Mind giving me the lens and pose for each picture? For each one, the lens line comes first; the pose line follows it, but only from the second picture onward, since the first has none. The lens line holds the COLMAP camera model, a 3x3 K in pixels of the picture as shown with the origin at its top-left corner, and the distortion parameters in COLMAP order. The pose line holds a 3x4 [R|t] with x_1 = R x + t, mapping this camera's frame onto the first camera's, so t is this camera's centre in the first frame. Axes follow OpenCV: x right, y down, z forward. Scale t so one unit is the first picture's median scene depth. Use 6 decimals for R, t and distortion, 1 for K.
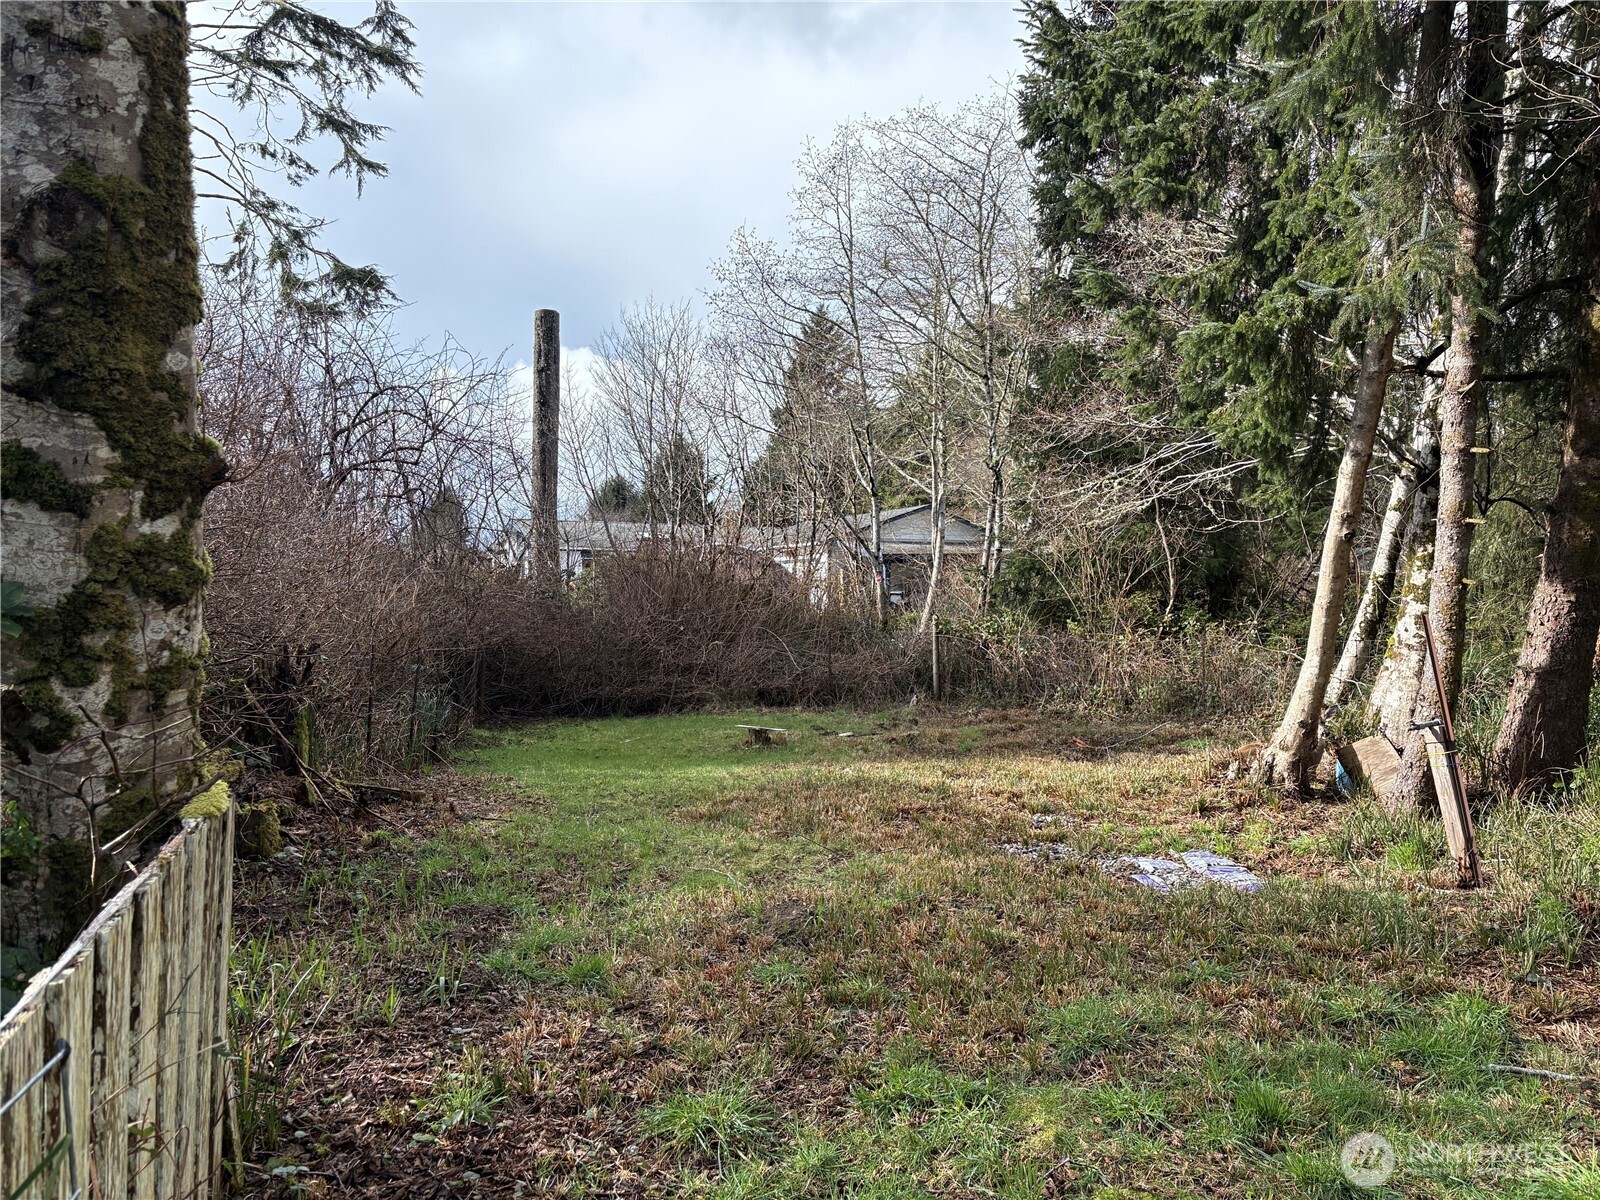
lens RADIAL K [[1230.0, 0, 793.8], [0, 1230.0, 605.4], [0, 0, 1]] dist [0.048543, -0.046777]
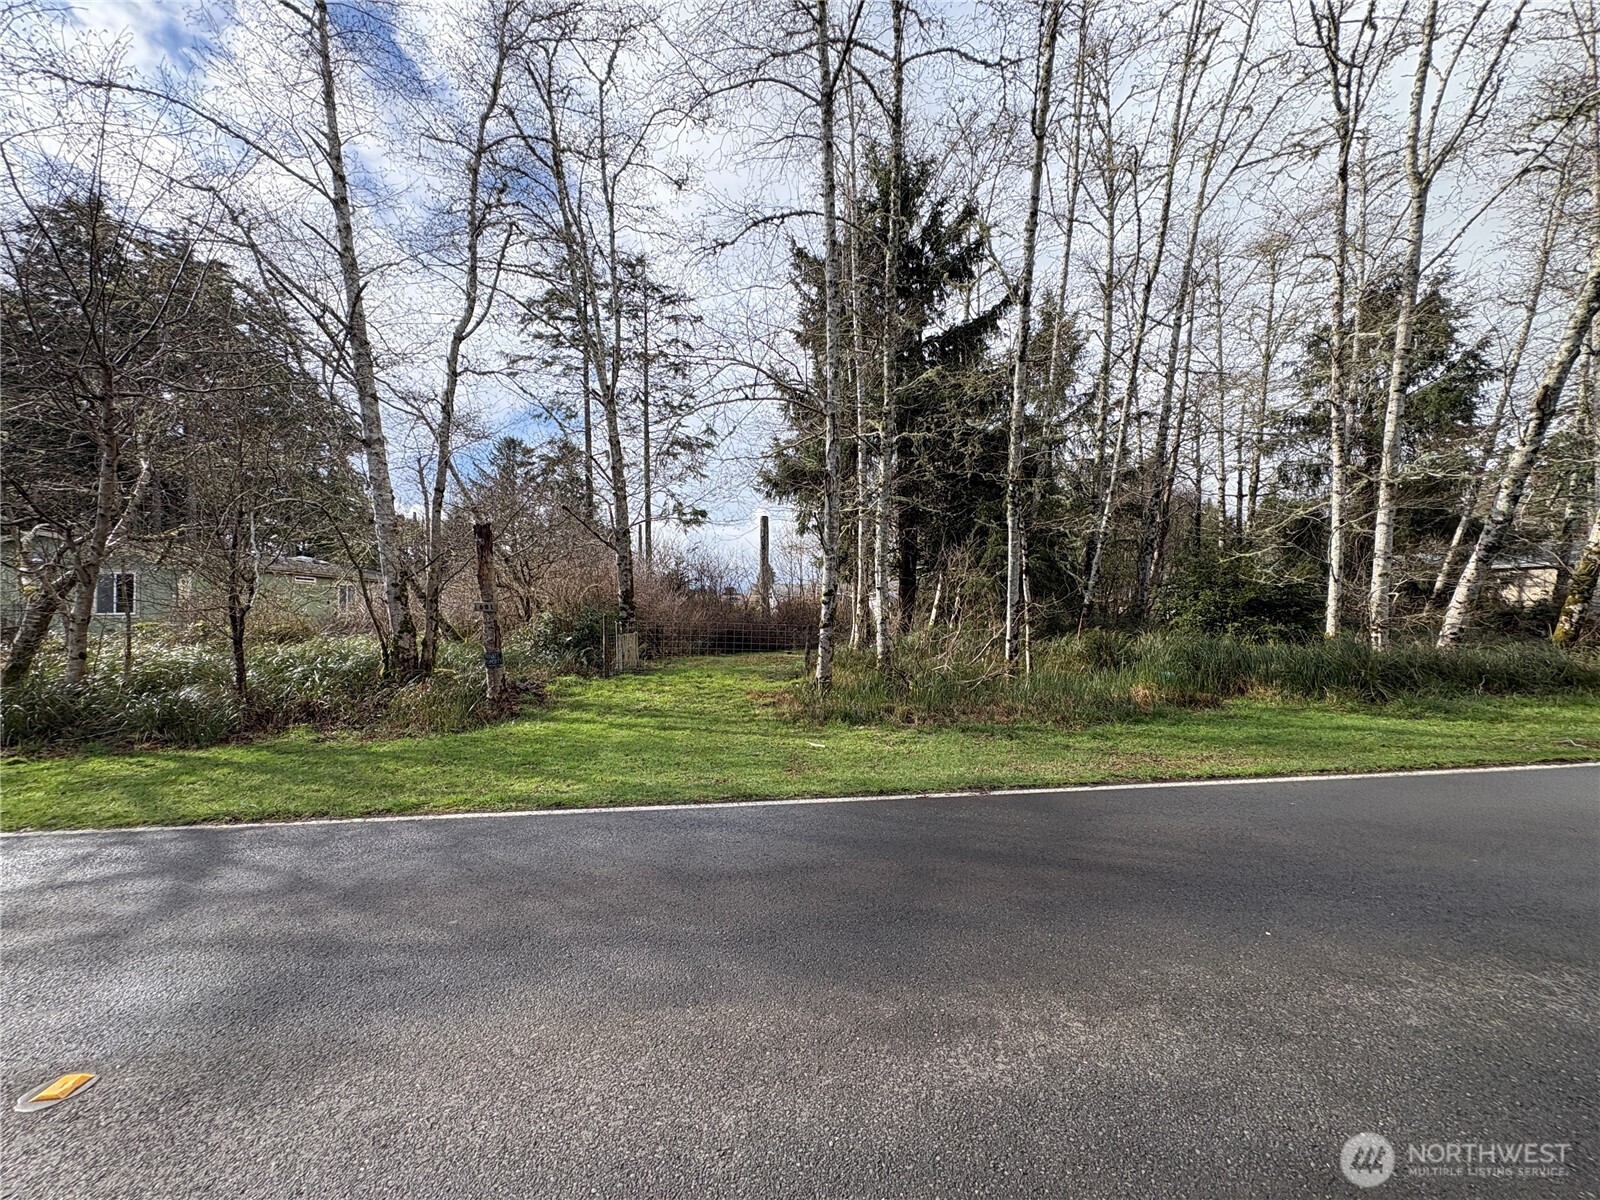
lens RADIAL K [[647.9, 0, 805.5], [0, 647.9, 597.3], [0, 0, 1]] dist [0.000509, 0.000020]
pose [[0.971957, -0.021699, -0.234154, 0.619821], [0.014598, 0.999381, -0.032016, 0.007506], [0.234703, 0.027700, 0.971672, -1.126615]]
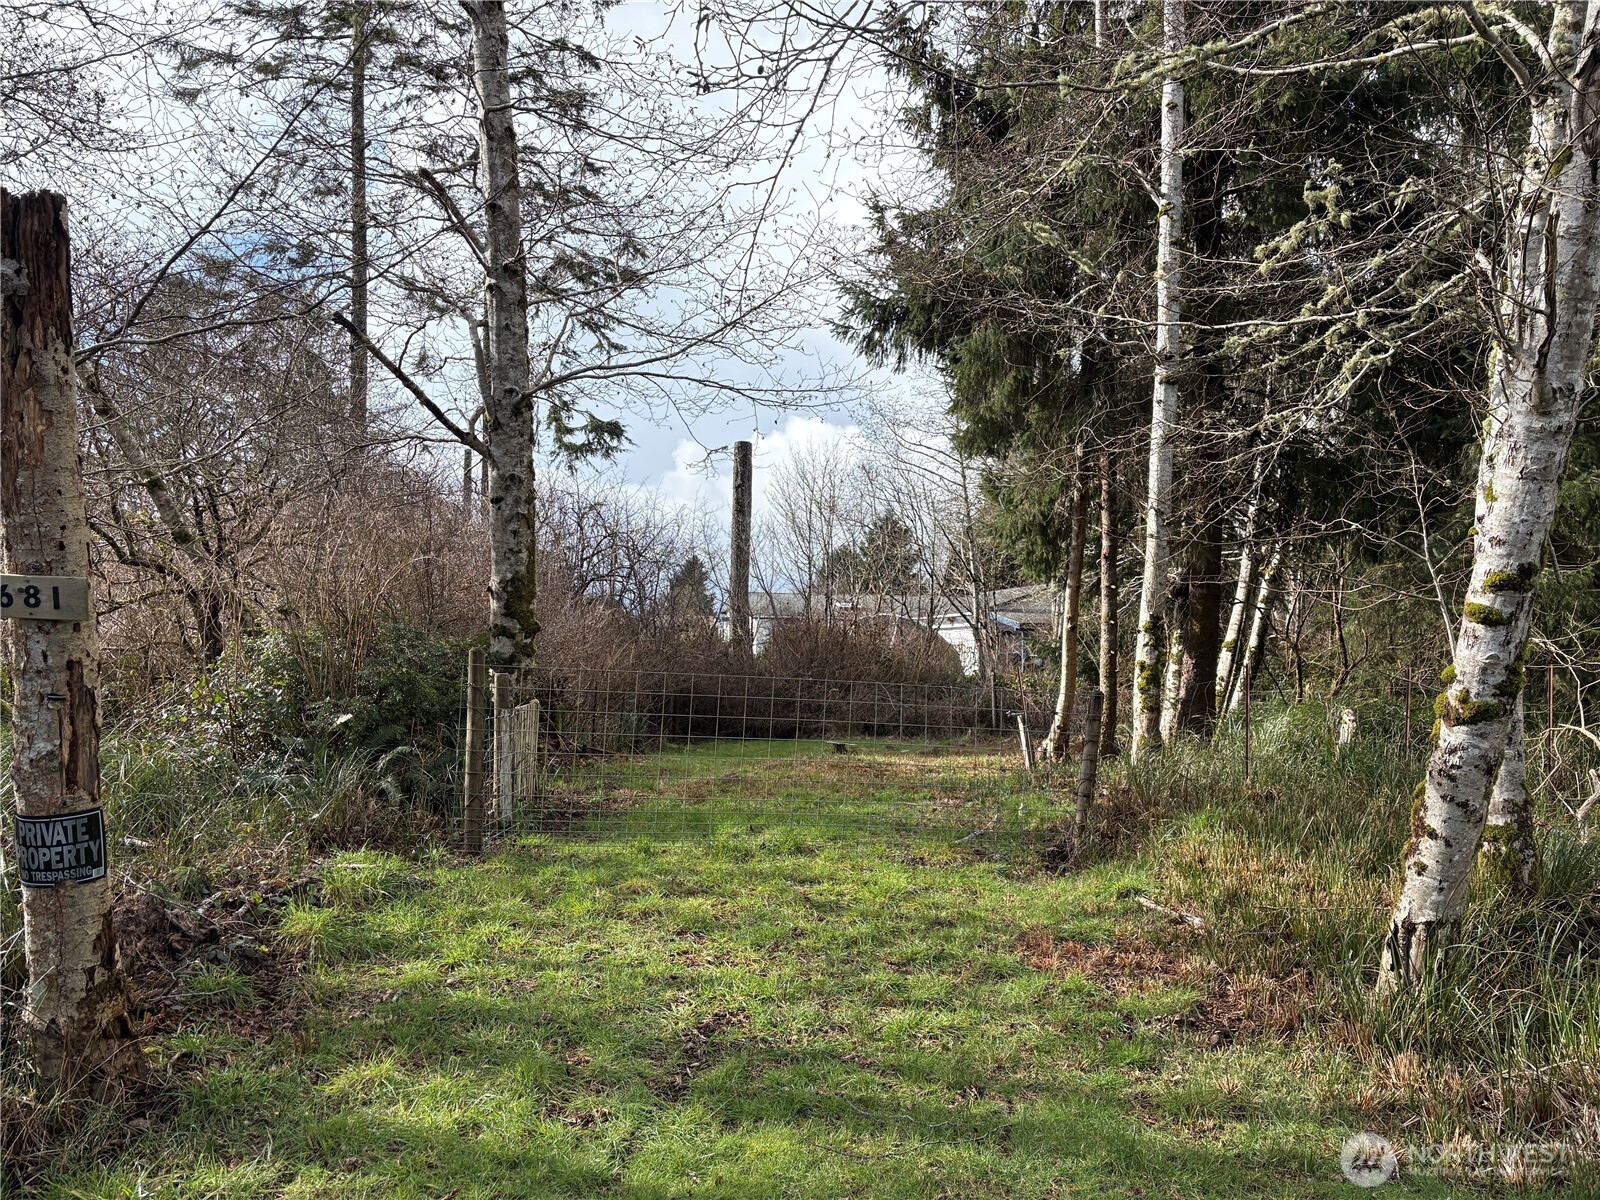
lens RADIAL K [[1230.0, 0, 805.5], [0, 1230.0, 604.6], [0, 0, 1]] dist [0.048543, -0.046777]
pose [[0.982302, -0.000356, -0.187302, 0.286519], [-0.009065, 0.998736, -0.049439, 0.004478], [0.187083, 0.050262, 0.981057, -0.693947]]
